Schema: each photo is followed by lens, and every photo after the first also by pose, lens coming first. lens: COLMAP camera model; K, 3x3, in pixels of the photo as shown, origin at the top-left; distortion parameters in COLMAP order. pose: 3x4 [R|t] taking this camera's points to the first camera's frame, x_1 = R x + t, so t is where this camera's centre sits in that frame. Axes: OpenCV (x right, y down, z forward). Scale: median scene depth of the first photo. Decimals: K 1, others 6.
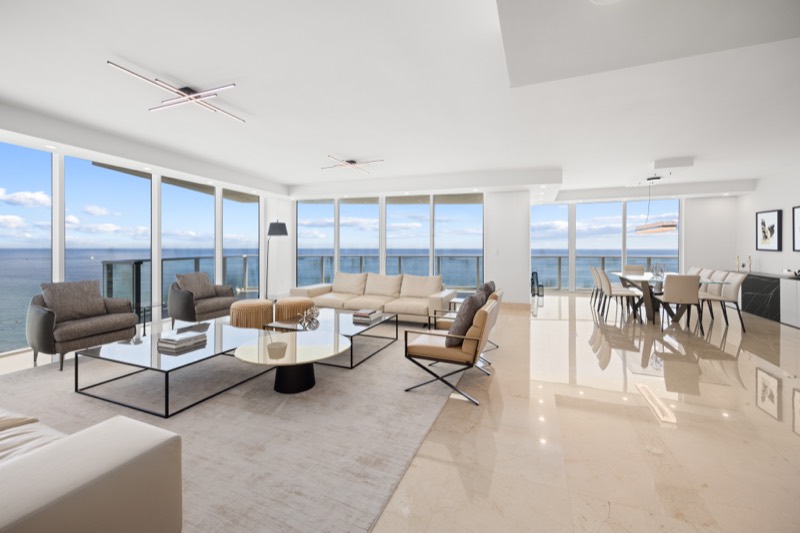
lens RADIAL K [[325.9, 0, 398.9], [0, 325.9, 250.8], [0, 0, 1]] dist [0.000976, -0.000076]
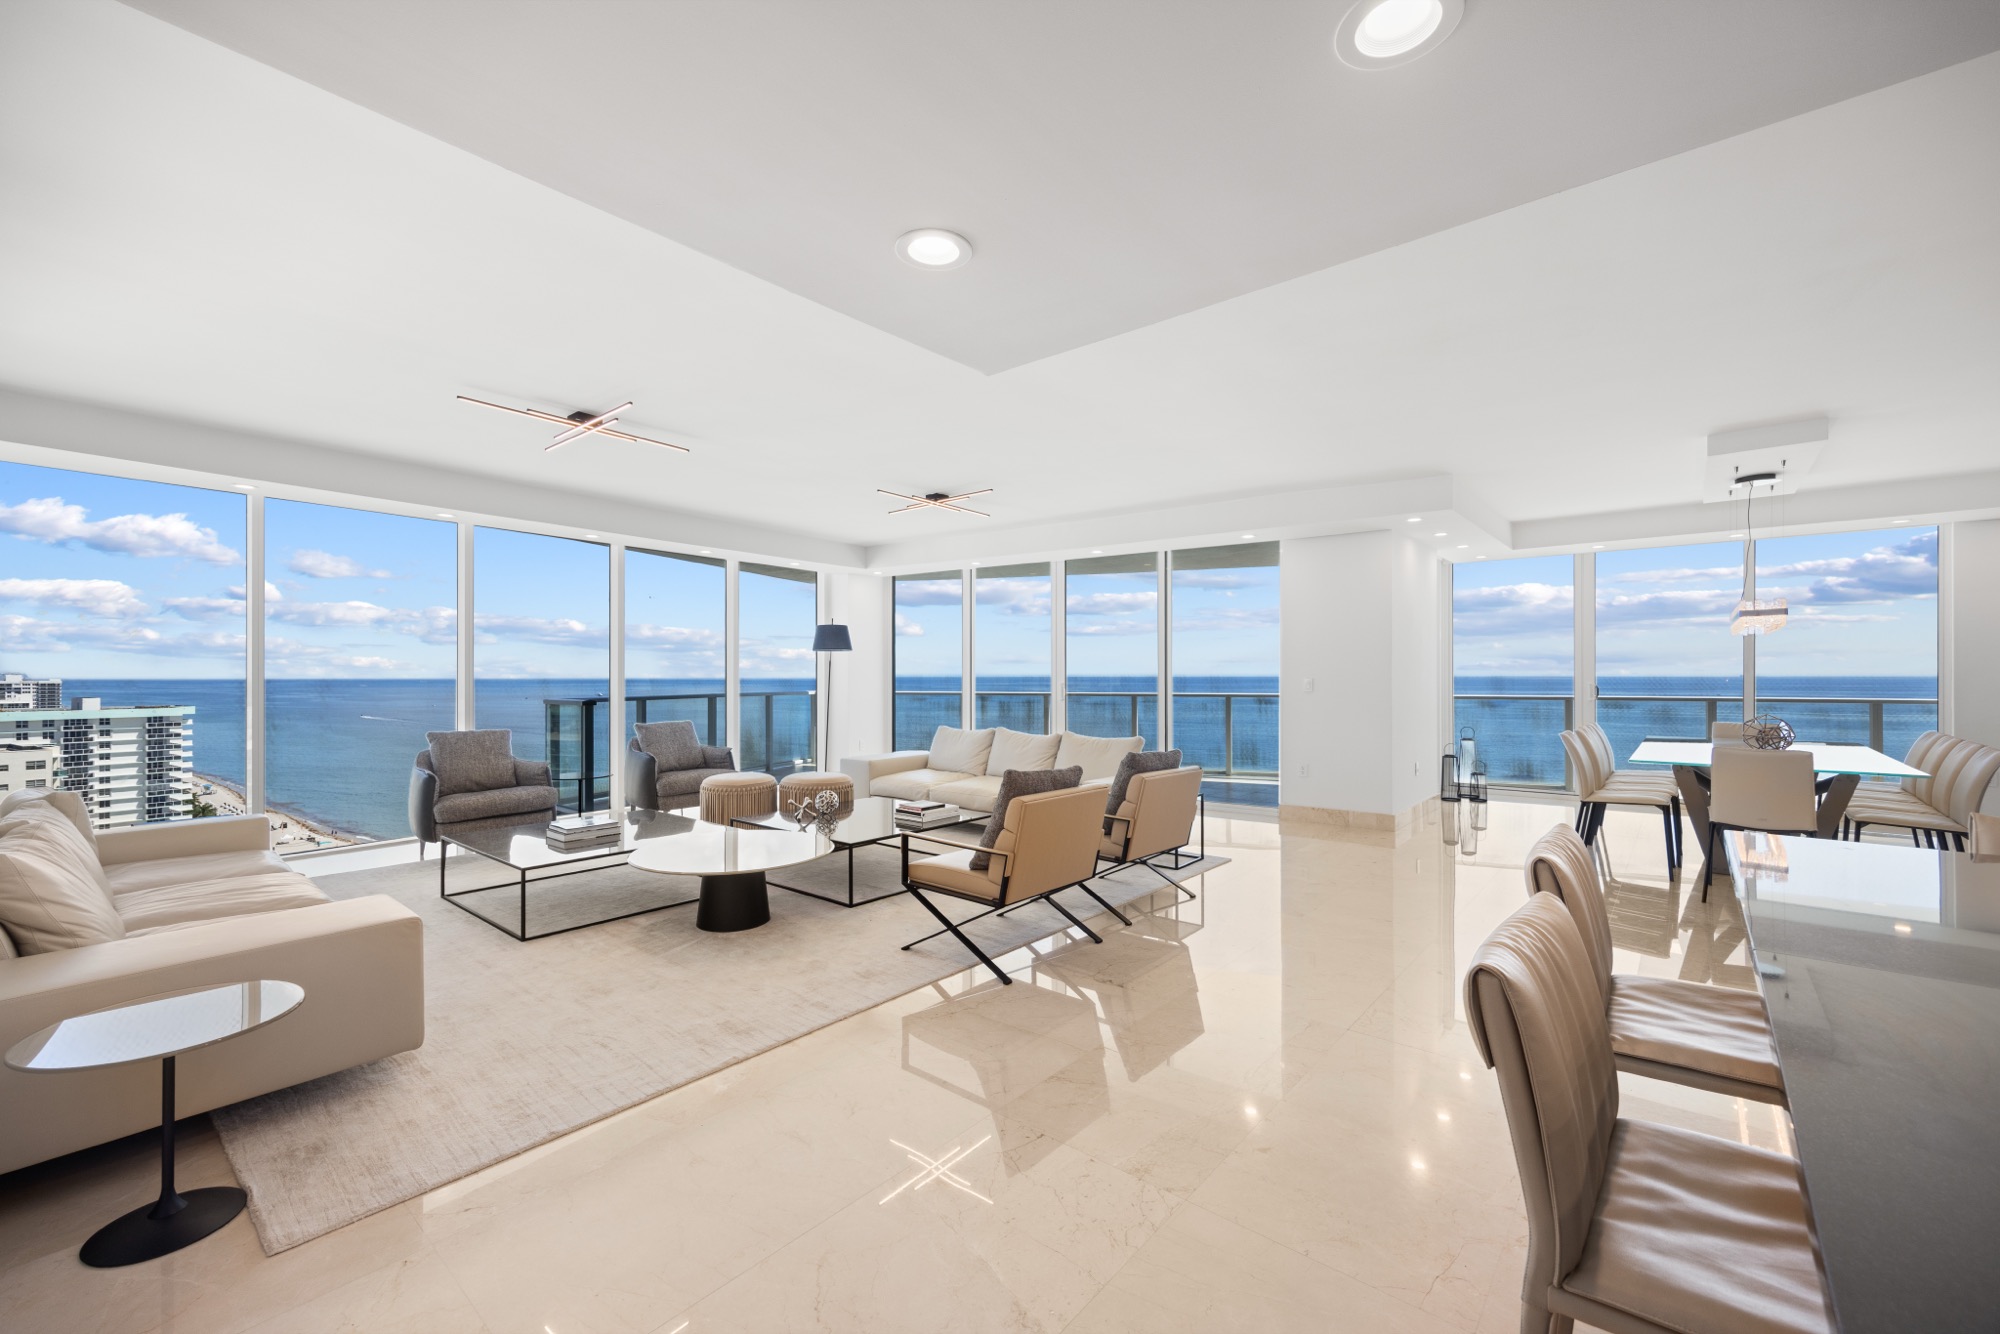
lens RADIAL K [[814.8, 0, 997.4], [0, 814.8, 627.7], [0, 0, 1]] dist [0.000976, -0.000076]
pose [[0.947589, -0.022078, -0.318728, 0.403268], [0.001388, 0.997885, -0.064995, -0.001058], [0.319489, 0.061146, 0.945615, -0.151873]]
